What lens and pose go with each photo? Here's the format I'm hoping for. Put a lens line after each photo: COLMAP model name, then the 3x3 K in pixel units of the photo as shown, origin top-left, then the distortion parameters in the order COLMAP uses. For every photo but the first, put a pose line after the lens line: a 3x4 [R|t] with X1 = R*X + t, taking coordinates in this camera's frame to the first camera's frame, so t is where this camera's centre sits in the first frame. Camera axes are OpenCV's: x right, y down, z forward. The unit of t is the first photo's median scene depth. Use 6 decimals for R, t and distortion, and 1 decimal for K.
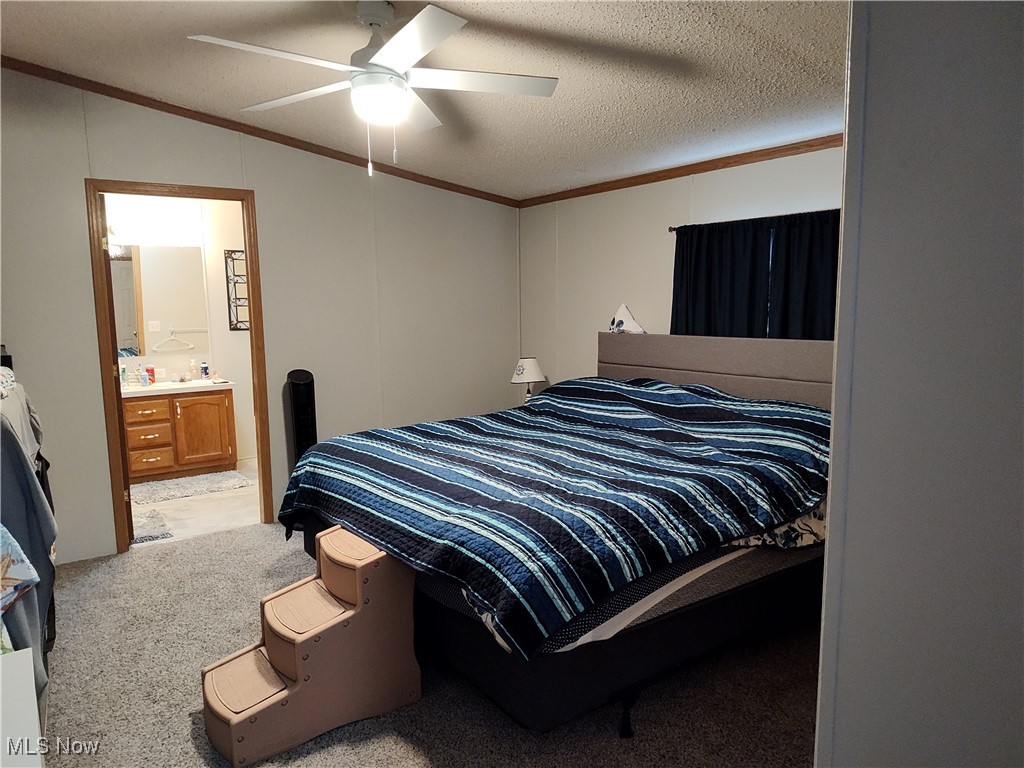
lens RADIAL K [[718.8, 0, 516.2], [0, 718.8, 388.9], [0, 0, 1]] dist [0.000771, -0.002252]
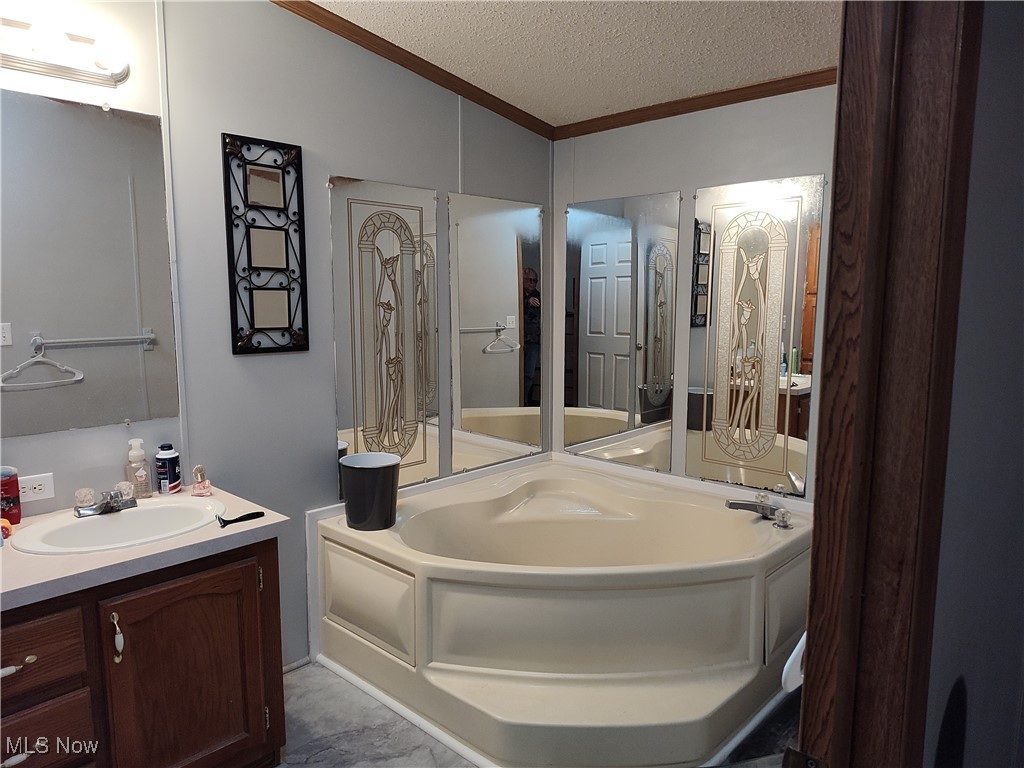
lens RADIAL K [[718.8, 0, 508.3], [0, 718.8, 382.4], [0, 0, 1]] dist [0.000771, -0.002252]
pose [[0.985390, -0.009016, 0.170075, -0.321345], [0.010072, 0.999935, -0.005343, -0.062908], [-0.170016, 0.006978, 0.985417, 0.607421]]
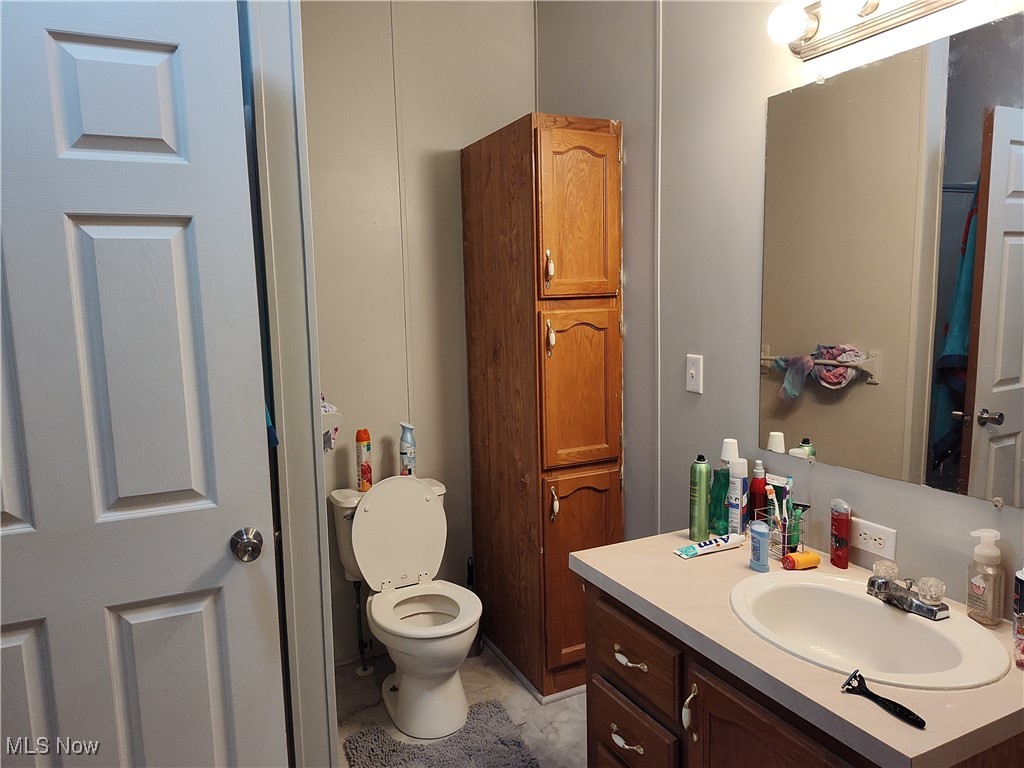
lens RADIAL K [[718.8, 0, 512.2], [0, 718.8, 385.9], [0, 0, 1]] dist [0.000771, -0.002252]
pose [[-0.195550, 0.137387, -0.971023, -0.207720], [-0.101196, 0.982026, 0.159323, -0.100702], [0.975459, 0.129419, -0.178132, 0.858909]]
